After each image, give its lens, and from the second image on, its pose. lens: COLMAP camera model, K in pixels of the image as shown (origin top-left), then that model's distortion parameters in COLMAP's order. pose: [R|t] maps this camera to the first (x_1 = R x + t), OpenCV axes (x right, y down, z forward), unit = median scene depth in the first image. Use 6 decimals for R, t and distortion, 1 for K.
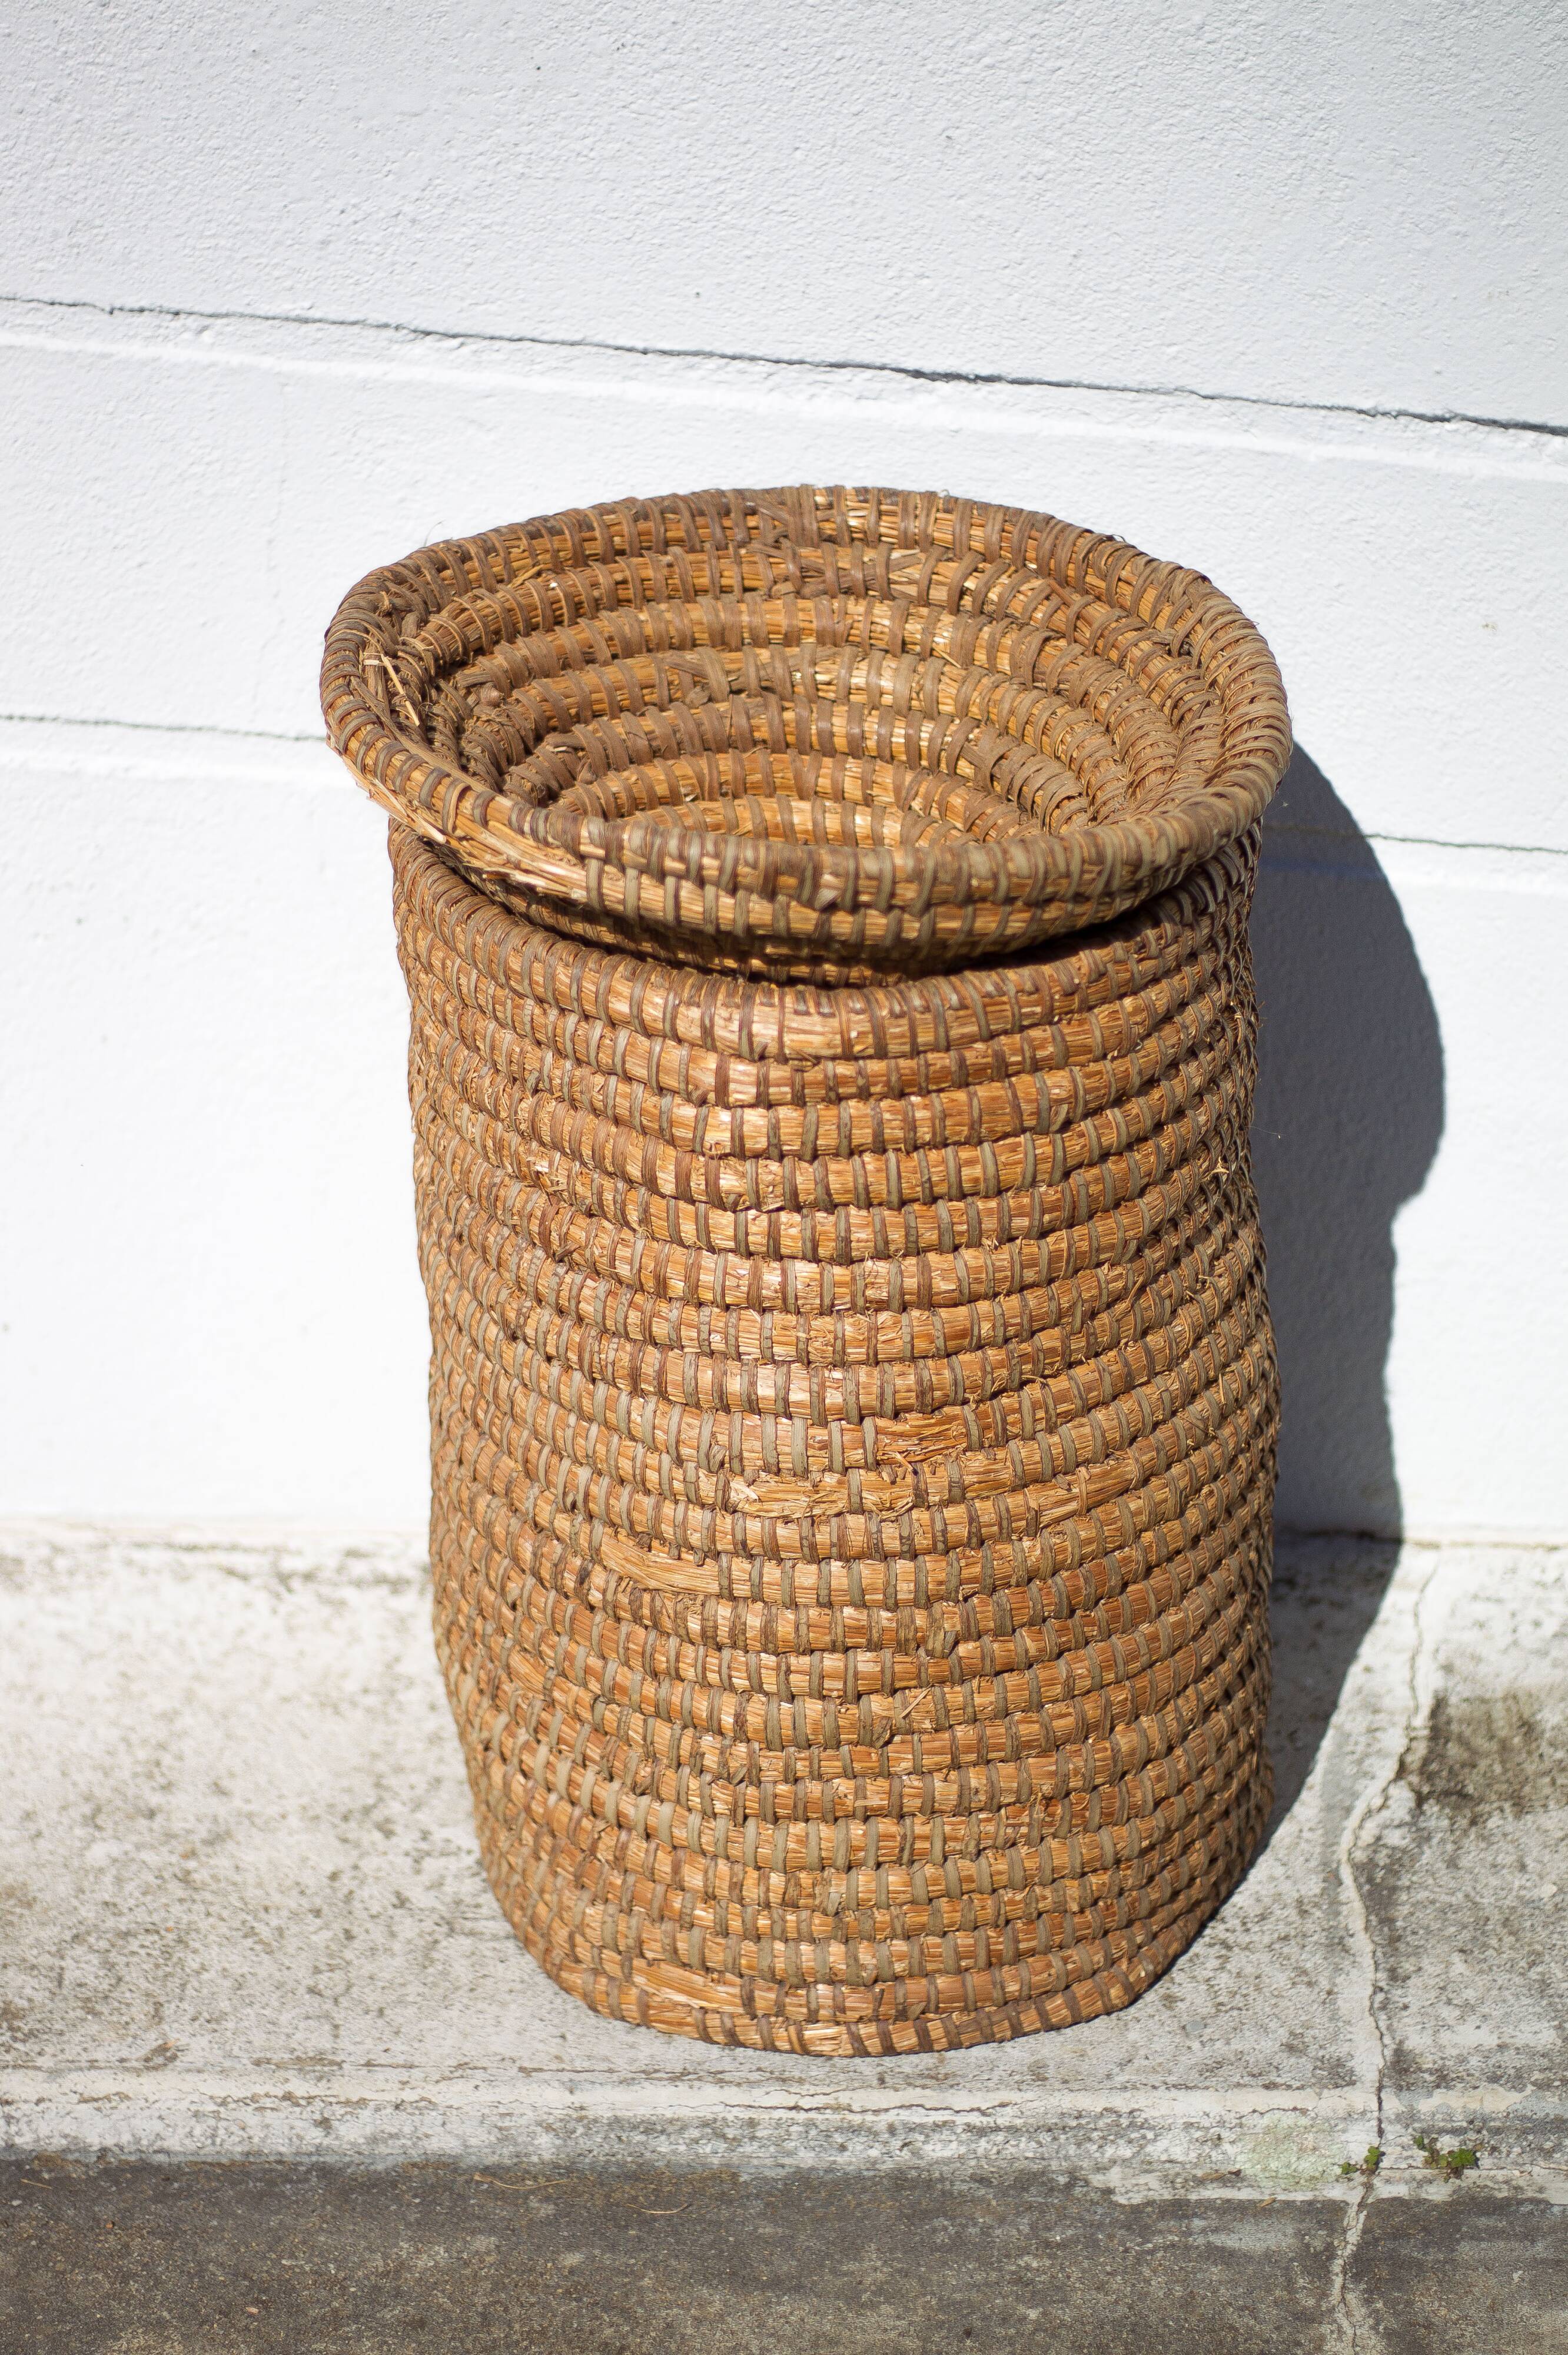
lens RADIAL K [[4547.0, 0, 784.9], [0, 4547.0, 1206.5], [0, 0, 1]] dist [-0.114529, -0.078330]
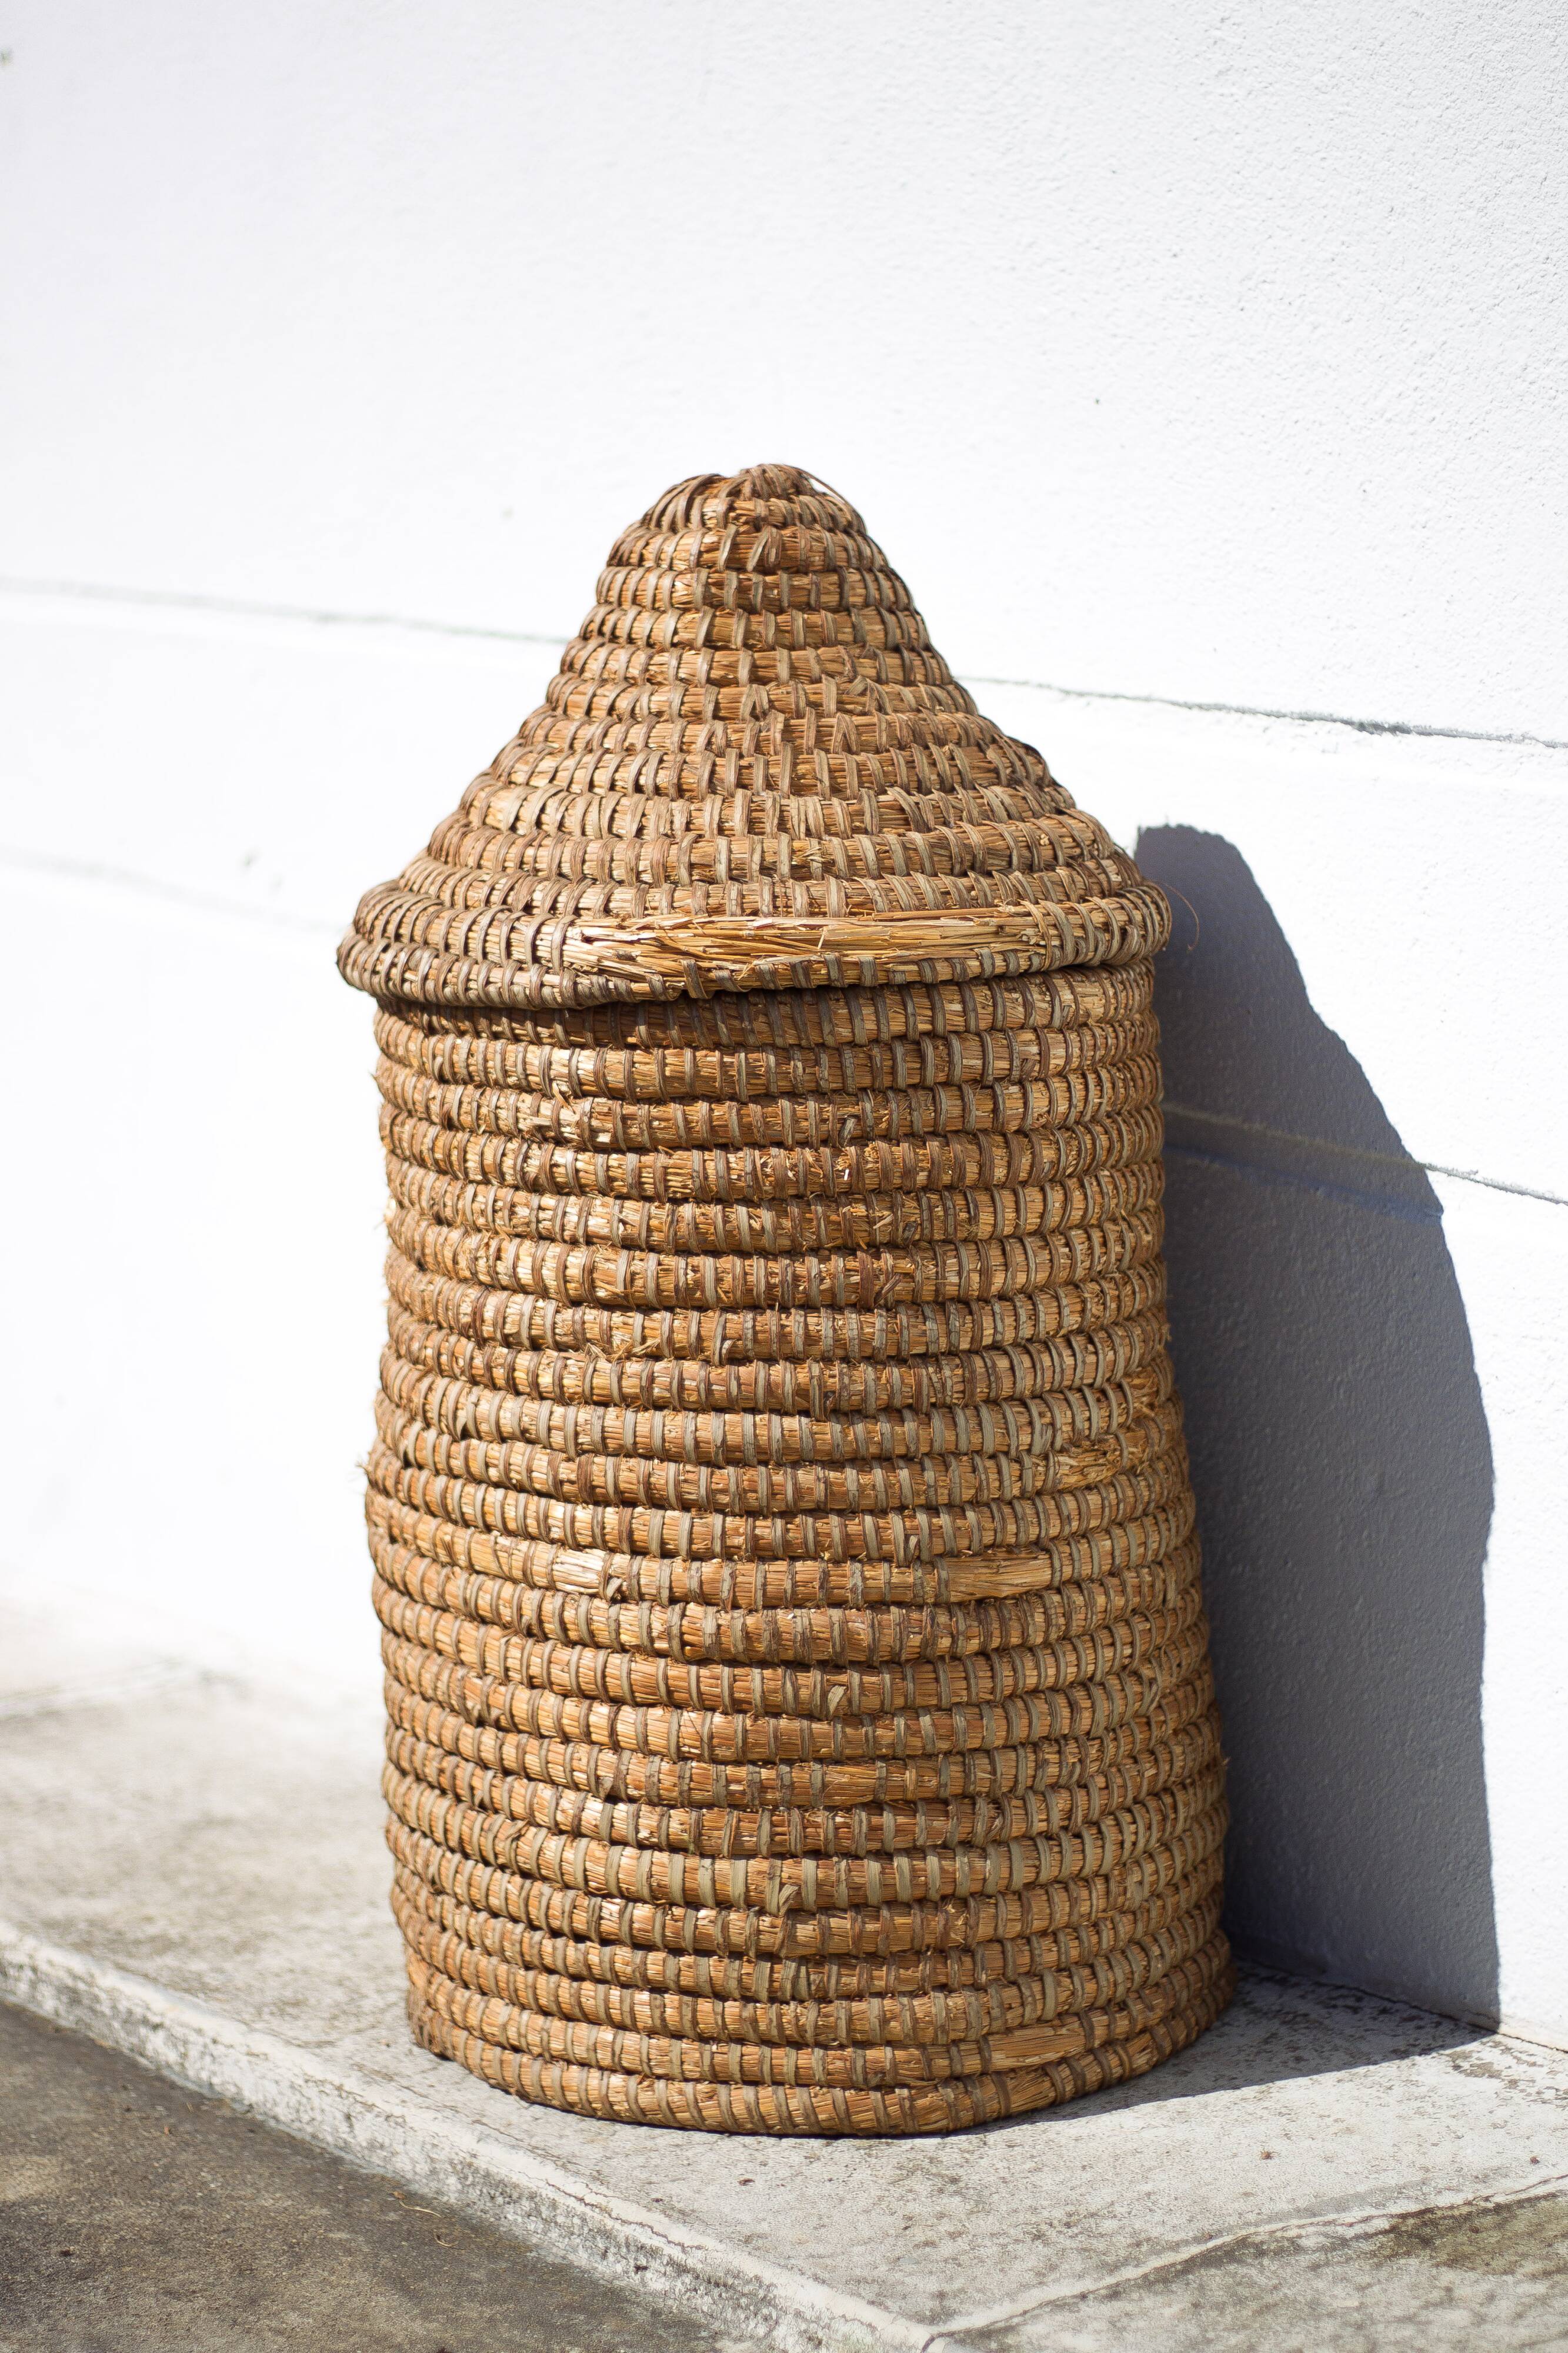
lens RADIAL K [[4589.7, 0, 815.8], [0, 4589.7, 1176.1], [0, 0, 1]] dist [-0.115076, -0.022119]
pose [[0.615462, 0.078962, -0.784201, 0.822858], [-0.353330, 0.917031, -0.184966, 0.158510], [0.704531, 0.390921, 0.592298, 0.335616]]
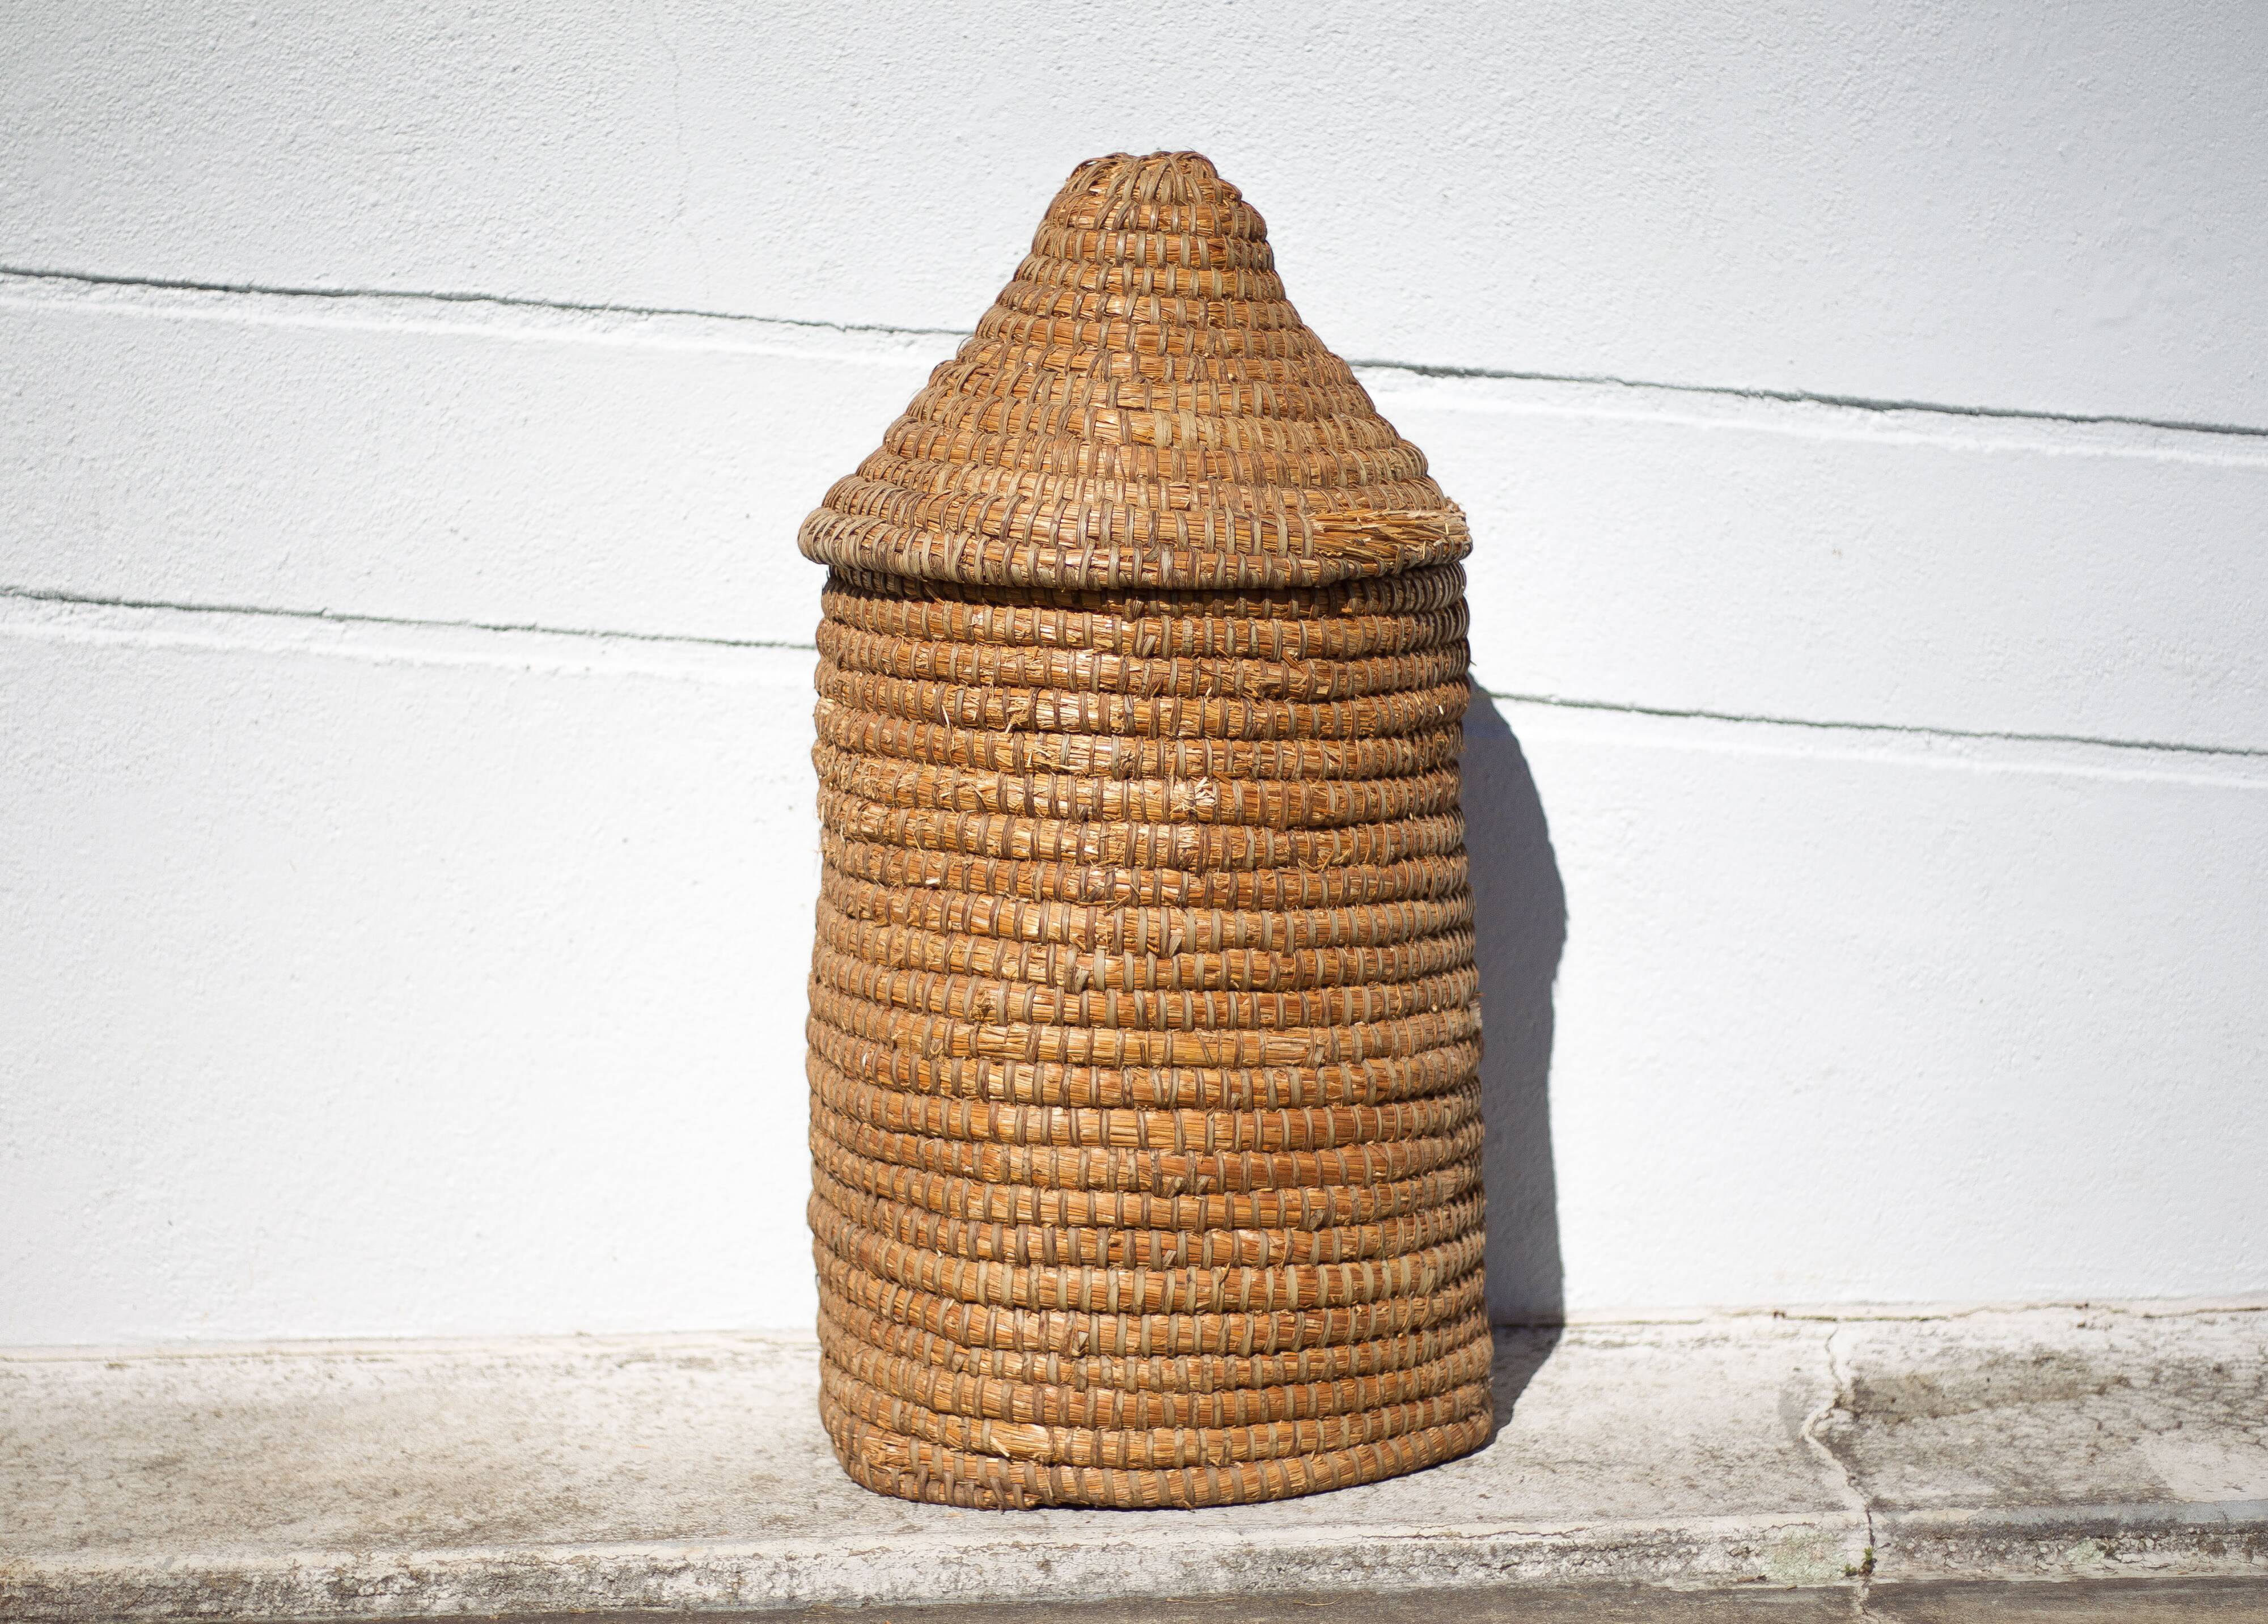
lens RADIAL K [[4571.2, 0, 1030.8], [0, 4571.2, 817.3], [0, 0, 1]] dist [-0.128548, 0.058353]
pose [[0.998569, -0.003372, 0.053381, -0.174279], [0.023110, 0.927249, -0.373732, 0.487507], [-0.048237, 0.374431, 0.925999, -0.260440]]
